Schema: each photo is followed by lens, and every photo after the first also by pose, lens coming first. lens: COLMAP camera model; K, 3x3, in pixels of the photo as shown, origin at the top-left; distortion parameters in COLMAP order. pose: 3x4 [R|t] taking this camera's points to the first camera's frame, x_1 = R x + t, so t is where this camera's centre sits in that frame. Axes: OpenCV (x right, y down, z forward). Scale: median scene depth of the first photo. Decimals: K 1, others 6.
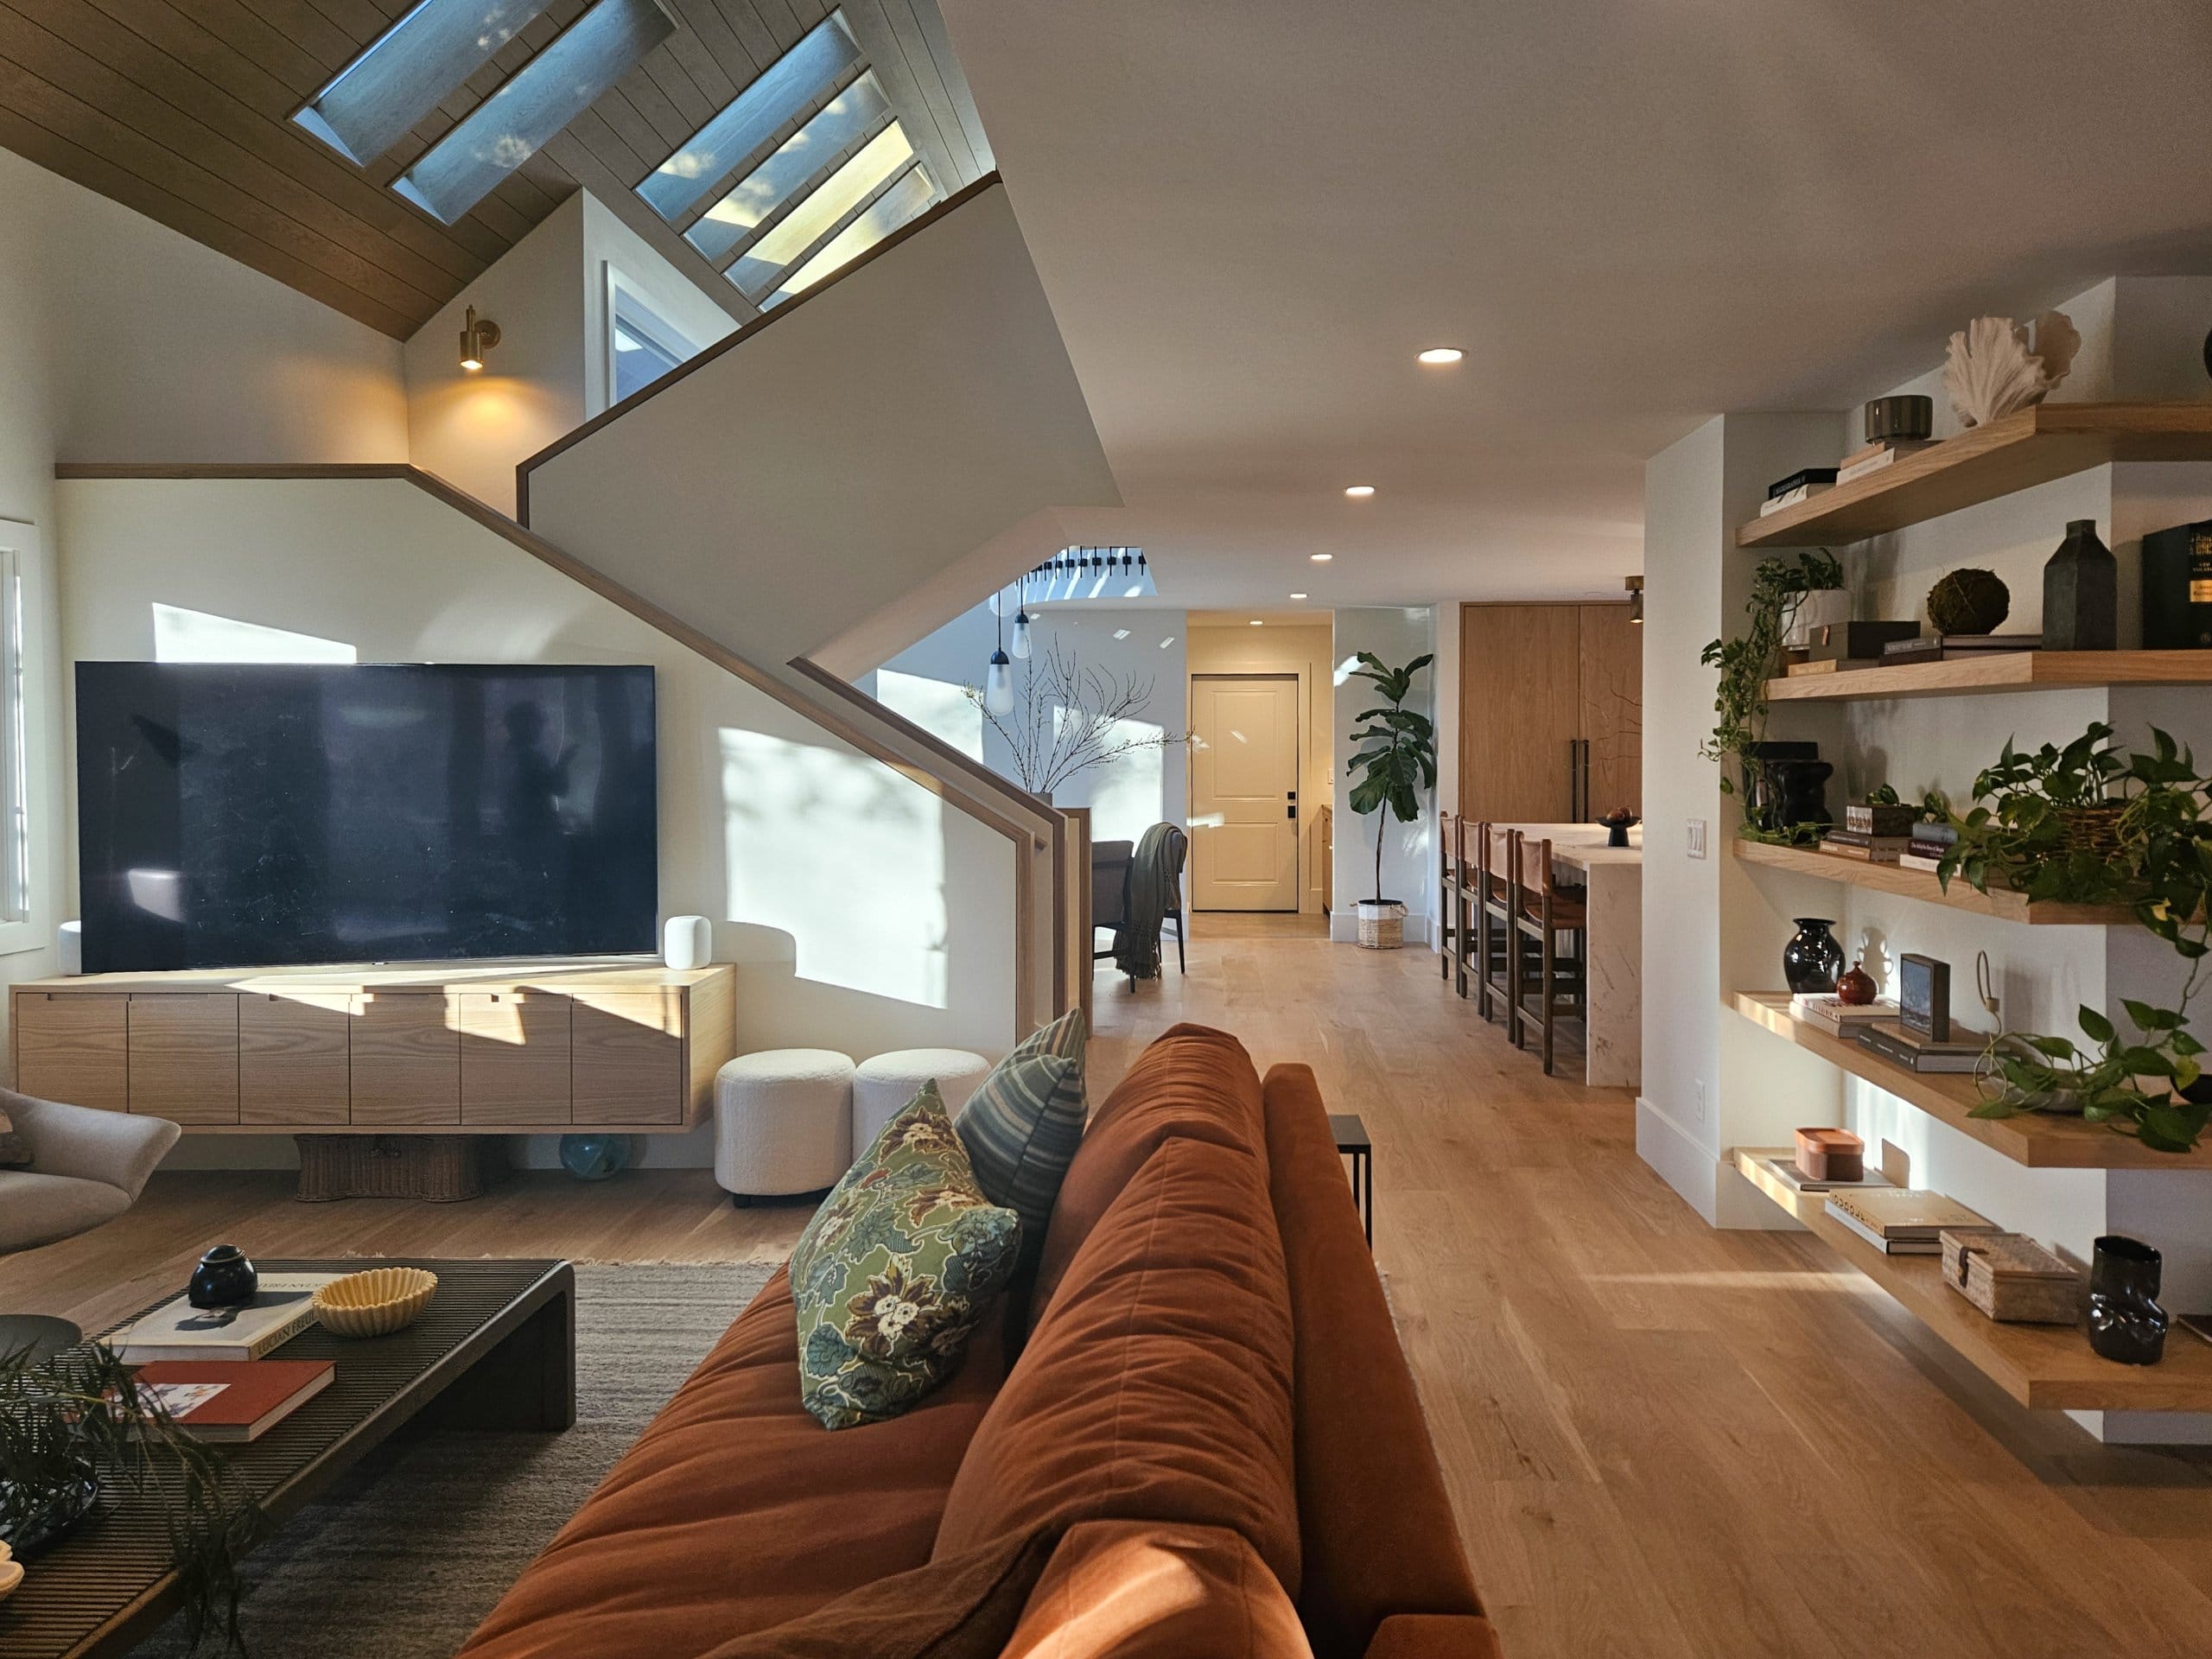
lens RADIAL K [[1503.3, 0, 1105.6], [0, 1503.3, 773.5], [0, 0, 1]] dist [0.062238, -0.053549]
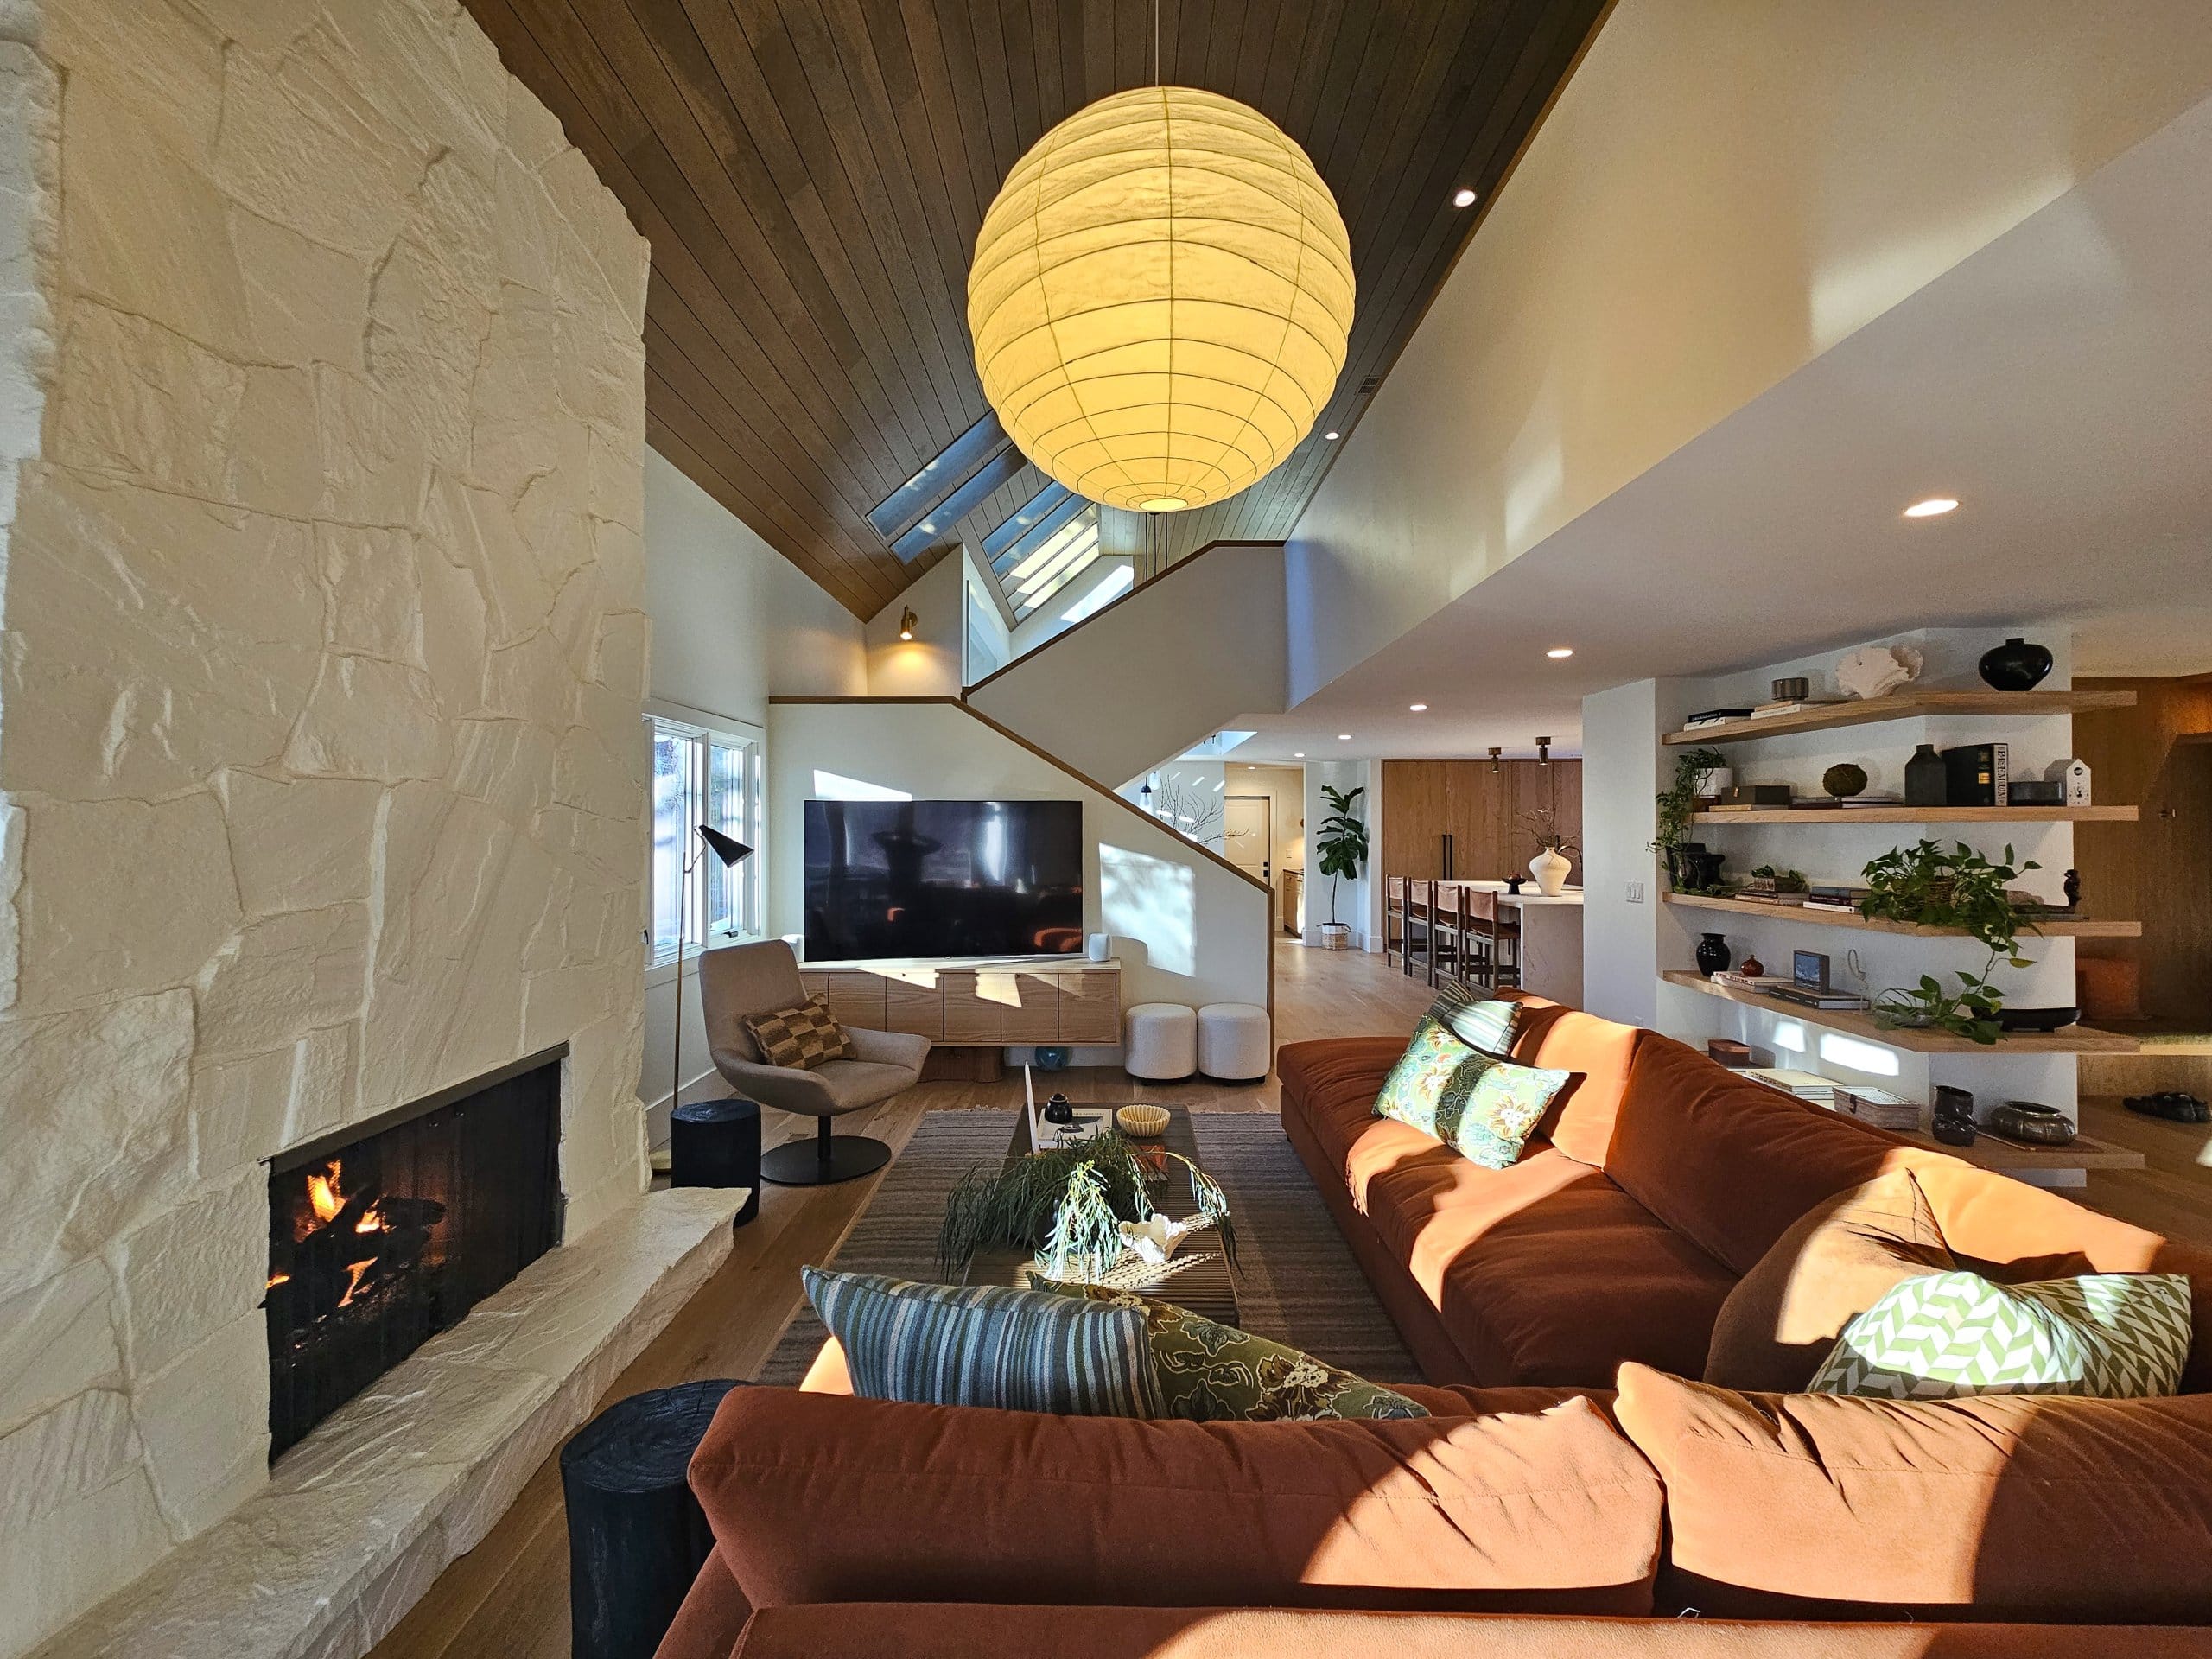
lens RADIAL K [[866.6, 0, 1111.3], [0, 866.6, 823.0], [0, 0, 1]] dist [-0.001976, -0.000244]
pose [[0.999727, 0.002233, 0.023239, -0.286856], [-0.001527, 0.999538, -0.030357, -0.010225], [-0.023296, 0.030314, 0.999269, -0.092789]]
